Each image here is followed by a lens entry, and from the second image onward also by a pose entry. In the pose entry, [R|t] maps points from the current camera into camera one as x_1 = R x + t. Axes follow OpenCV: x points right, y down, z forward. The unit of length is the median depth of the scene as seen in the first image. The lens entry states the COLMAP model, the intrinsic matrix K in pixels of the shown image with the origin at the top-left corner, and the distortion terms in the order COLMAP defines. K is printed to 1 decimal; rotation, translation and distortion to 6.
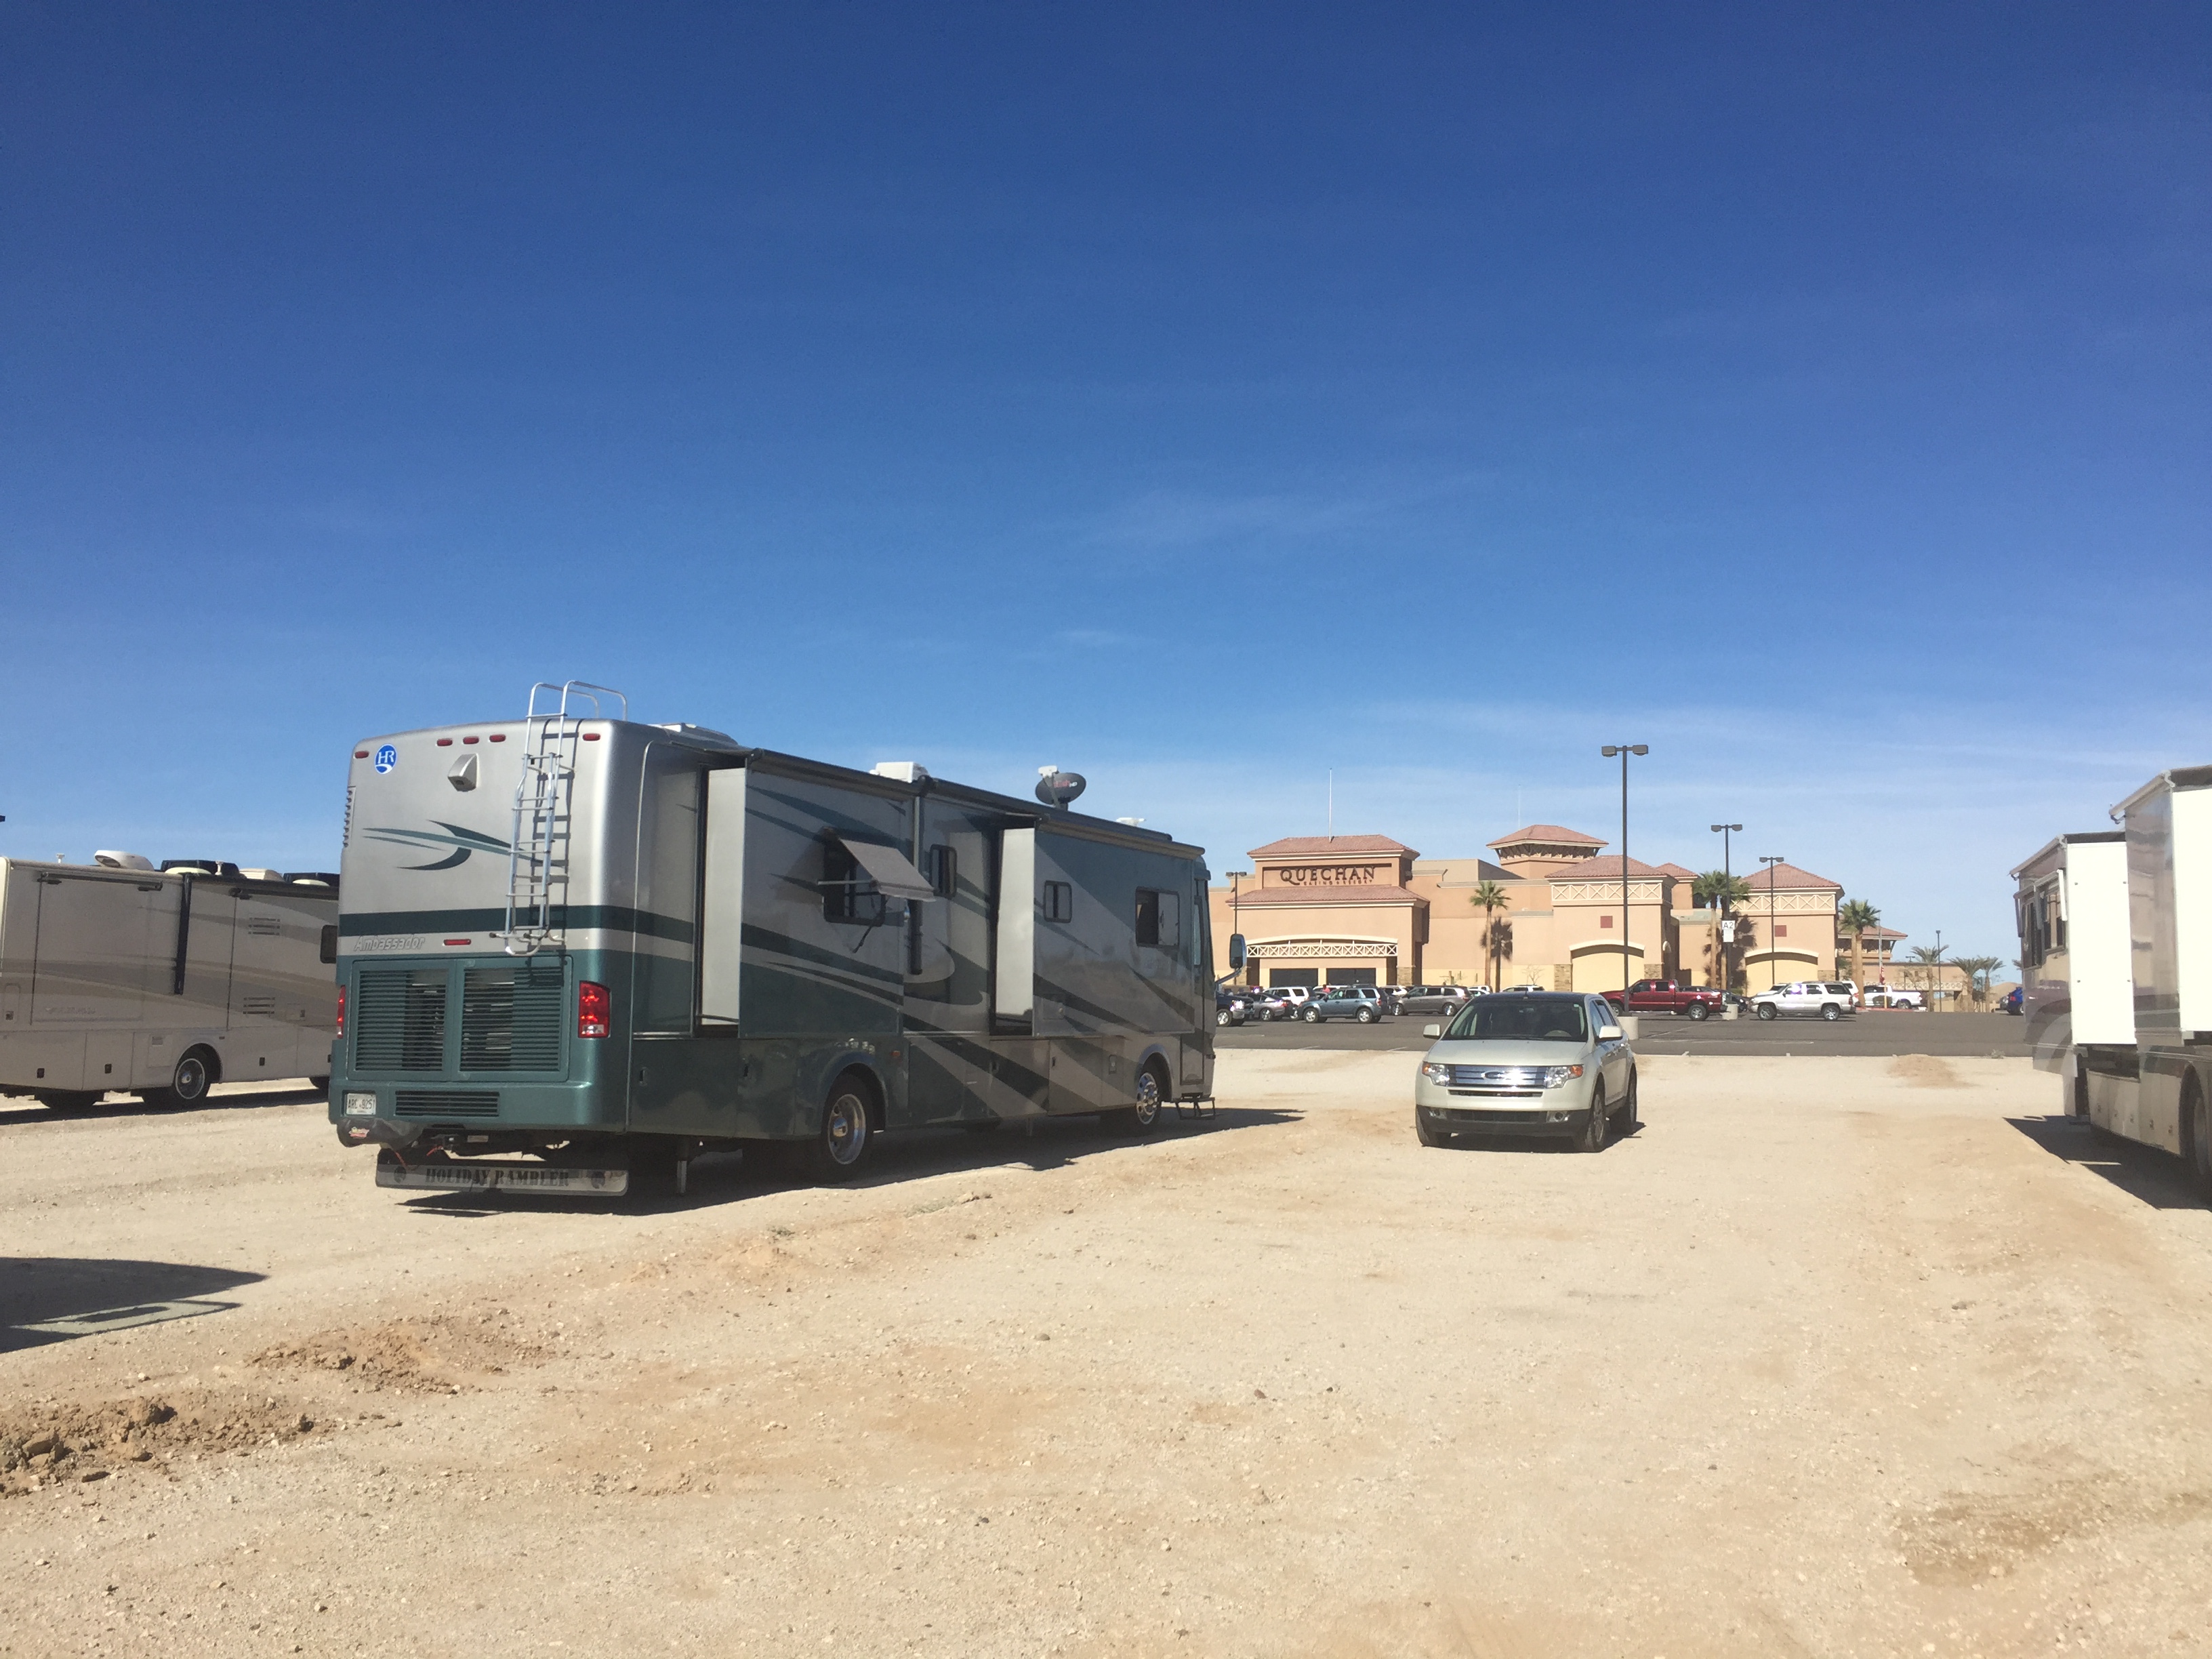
lens RADIAL K [[1831.6, 0, 1085.6], [0, 1831.6, 815.8], [0, 0, 1]] dist [0.049259, -0.004119]
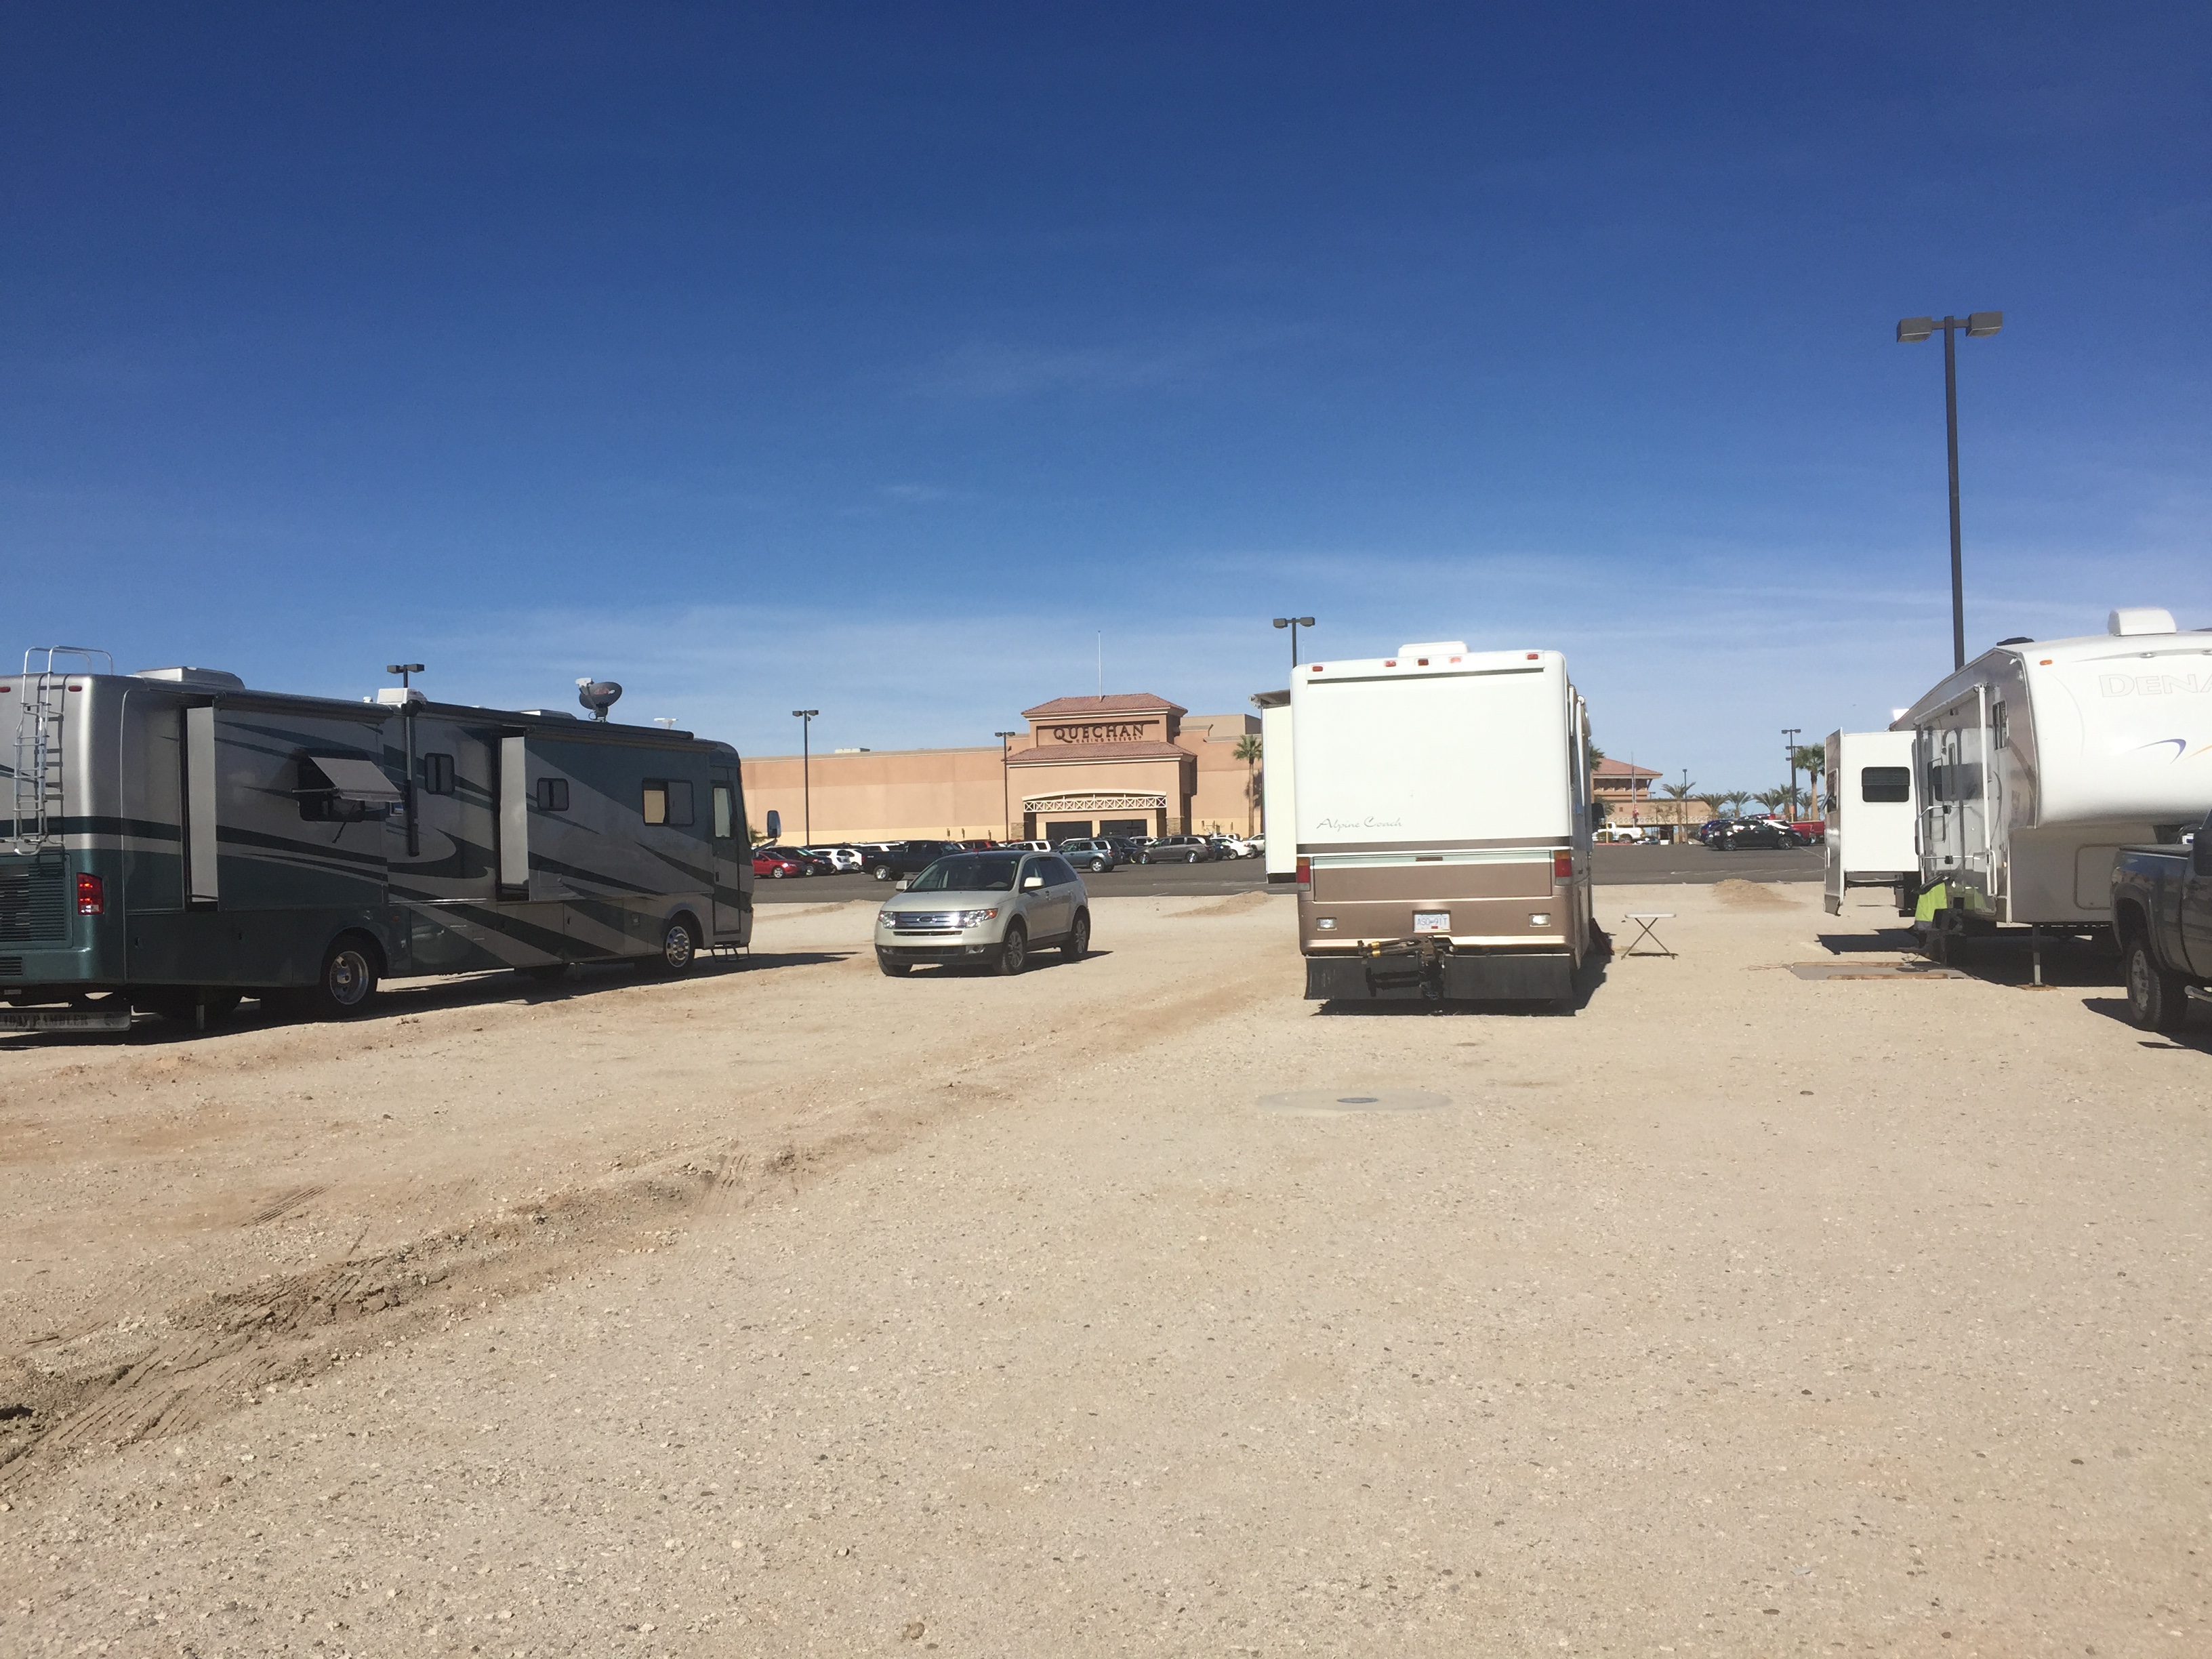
lens RADIAL K [[1831.6, 0, 1121.5], [0, 1831.6, 828.8], [0, 0, 1]] dist [0.049259, -0.004119]
pose [[0.994940, -0.025987, 0.097056, 0.246768], [0.017359, 0.995907, 0.088701, -0.034230], [-0.098964, -0.086567, 0.991318, -0.289387]]
